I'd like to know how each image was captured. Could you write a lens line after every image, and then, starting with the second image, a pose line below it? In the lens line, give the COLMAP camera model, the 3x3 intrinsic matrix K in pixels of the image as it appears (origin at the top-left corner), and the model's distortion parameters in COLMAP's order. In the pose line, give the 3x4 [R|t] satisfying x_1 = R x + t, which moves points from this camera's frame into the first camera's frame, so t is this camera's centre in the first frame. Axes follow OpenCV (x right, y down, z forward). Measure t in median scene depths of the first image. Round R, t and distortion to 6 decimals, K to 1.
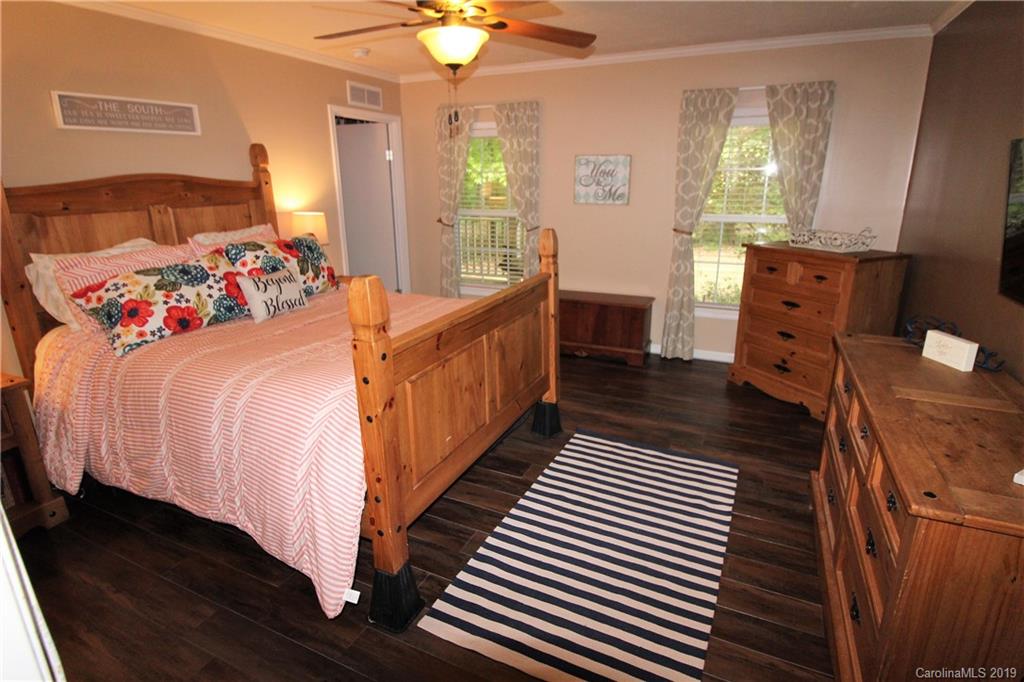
lens RADIAL K [[529.5, 0, 514.4], [0, 529.5, 338.0], [0, 0, 1]] dist [0.017420, -0.004409]
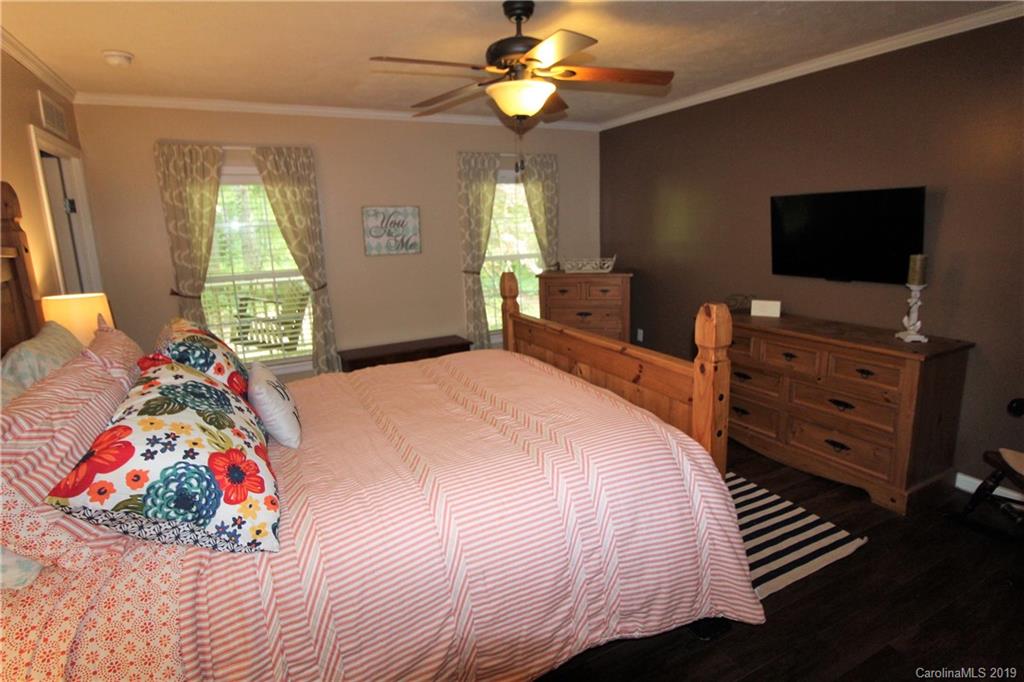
lens RADIAL K [[529.5, 0, 516.7], [0, 529.5, 338.5], [0, 0, 1]] dist [0.017420, -0.004409]
pose [[0.628707, -0.185151, 0.755279, -0.484917], [0.258041, 0.965884, 0.021982, -0.063023], [-0.733582, 0.181073, 0.655034, 0.210558]]
